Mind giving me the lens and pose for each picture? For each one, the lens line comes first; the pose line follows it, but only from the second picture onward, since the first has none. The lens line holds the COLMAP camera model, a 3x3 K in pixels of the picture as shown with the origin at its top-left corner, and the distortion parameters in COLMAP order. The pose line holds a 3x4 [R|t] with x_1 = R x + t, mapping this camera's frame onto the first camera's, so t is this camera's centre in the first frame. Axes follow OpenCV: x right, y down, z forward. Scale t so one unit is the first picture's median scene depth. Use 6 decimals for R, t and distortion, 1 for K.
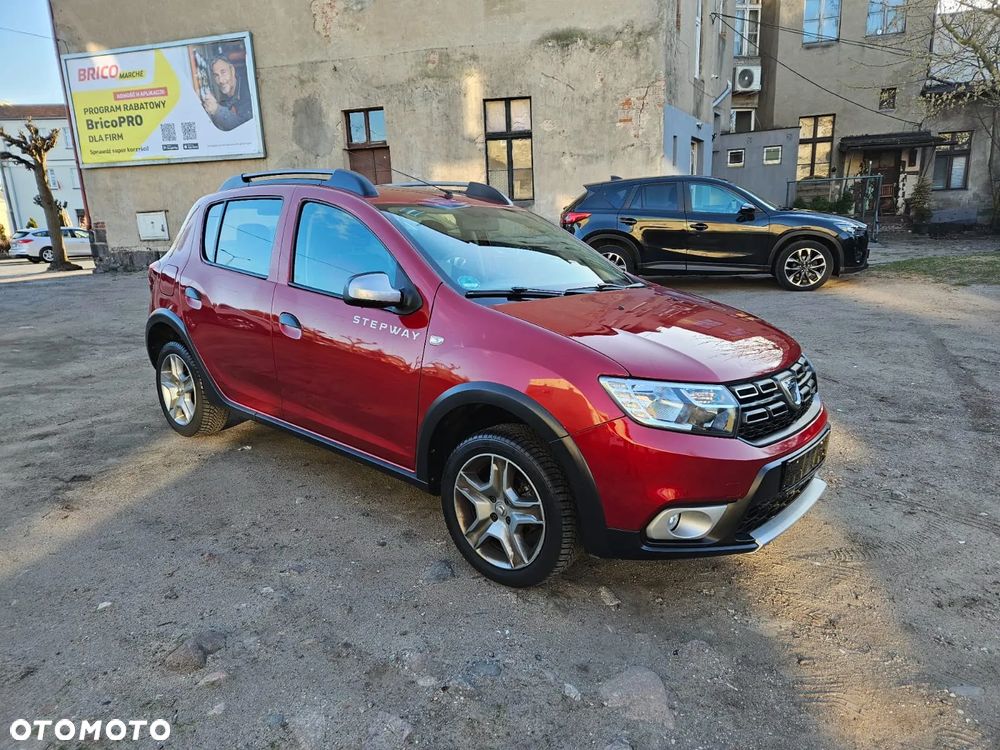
lens RADIAL K [[660.8, 0, 506.3], [0, 660.8, 374.9], [0, 0, 1]] dist [0.079289, -0.059523]
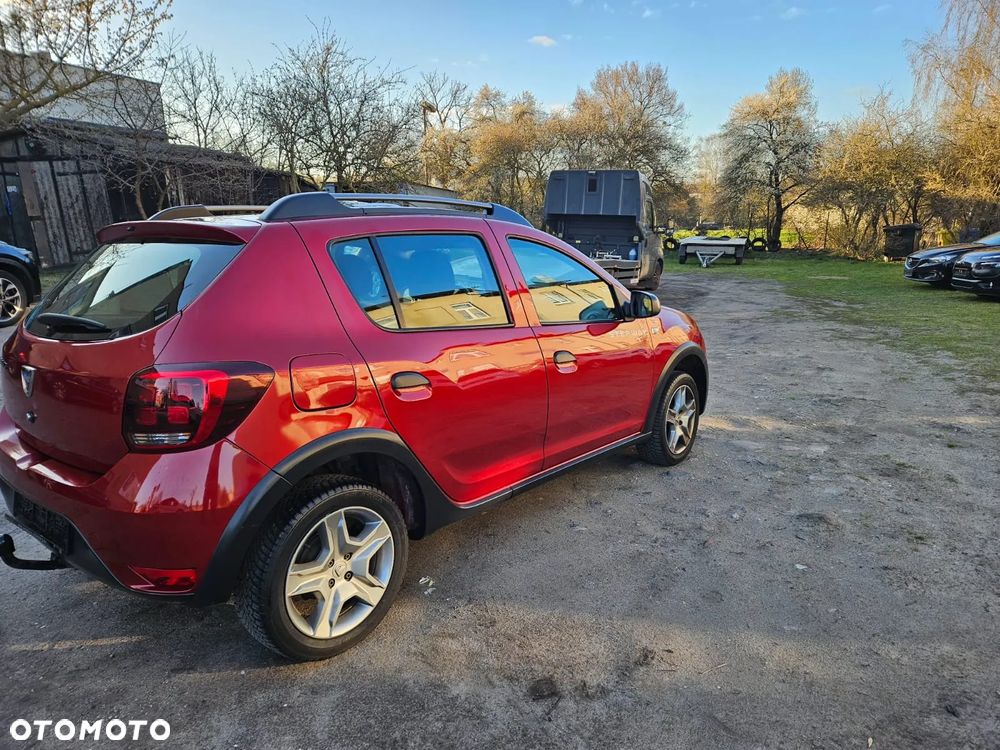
lens RADIAL K [[660.8, 0, 501.6], [0, 660.8, 384.5], [0, 0, 1]] dist [0.079289, -0.059523]
pose [[-0.004761, -0.220436, 0.975390, -0.300681], [0.234351, 0.947991, 0.215387, -0.064570], [-0.972140, 0.229609, 0.047146, 0.244358]]
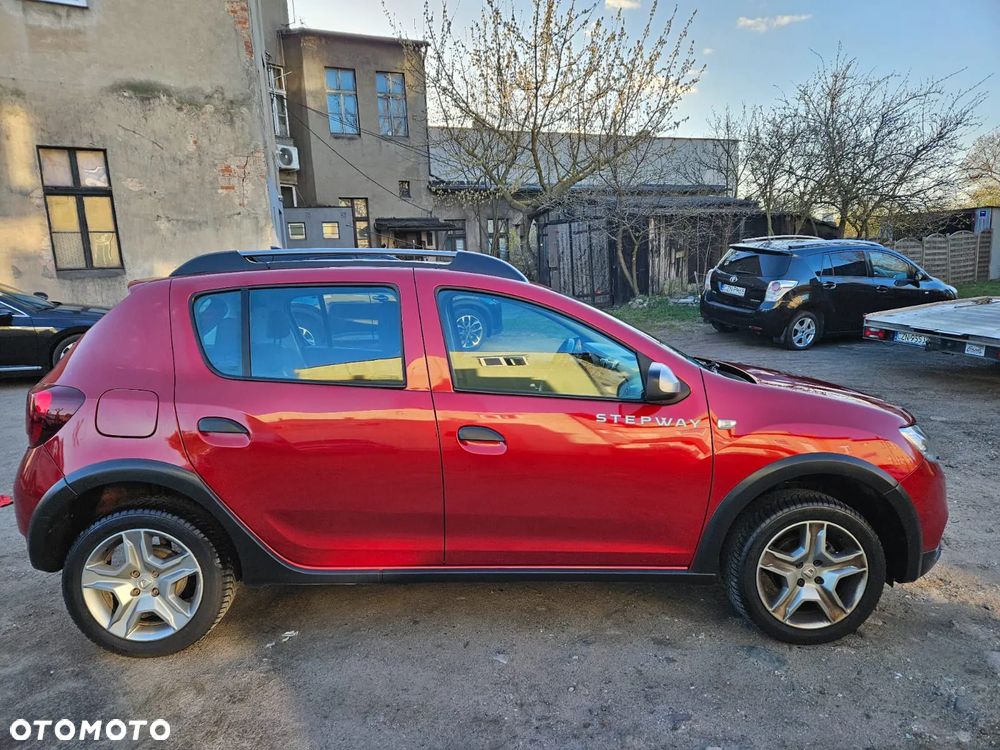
lens RADIAL K [[660.8, 0, 496.9], [0, 660.8, 372.5], [0, 0, 1]] dist [0.079289, -0.059523]
pose [[0.741268, -0.101752, 0.663452, -0.192973], [0.167211, 0.985274, -0.035715, -0.028595], [-0.650048, 0.137411, 0.747366, 0.087048]]
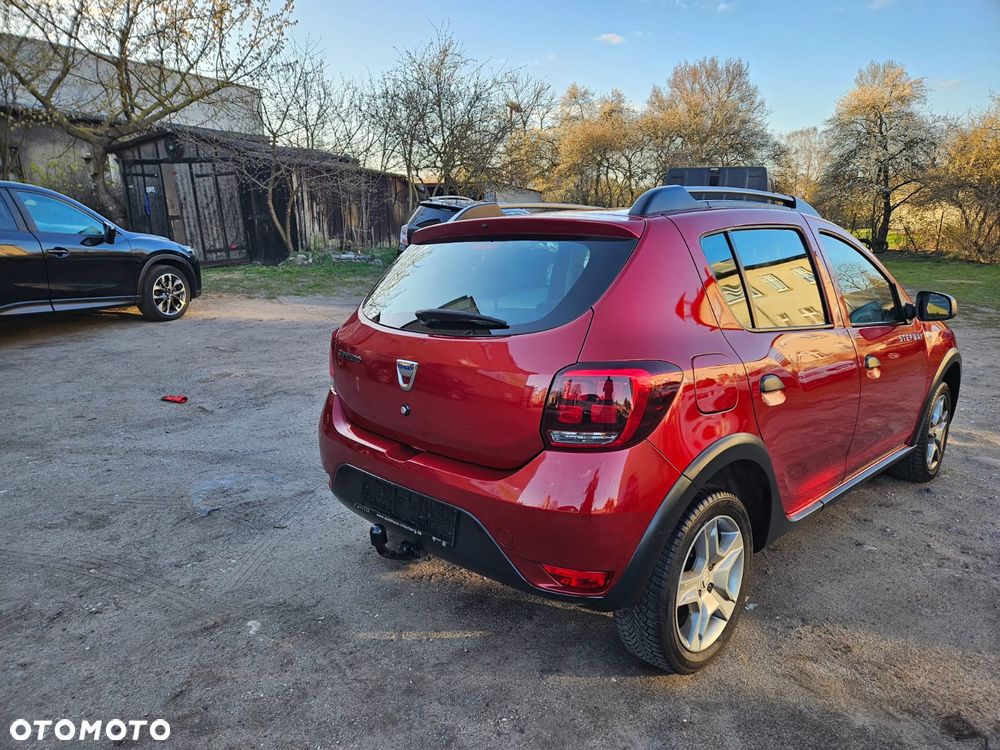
lens RADIAL K [[660.8, 0, 494.1], [0, 660.8, 385.8], [0, 0, 1]] dist [0.079289, -0.059523]
pose [[0.096996, -0.220288, 0.970600, -0.297284], [0.228438, 0.954092, 0.193713, -0.081069], [-0.968715, 0.202932, 0.142865, 0.319730]]
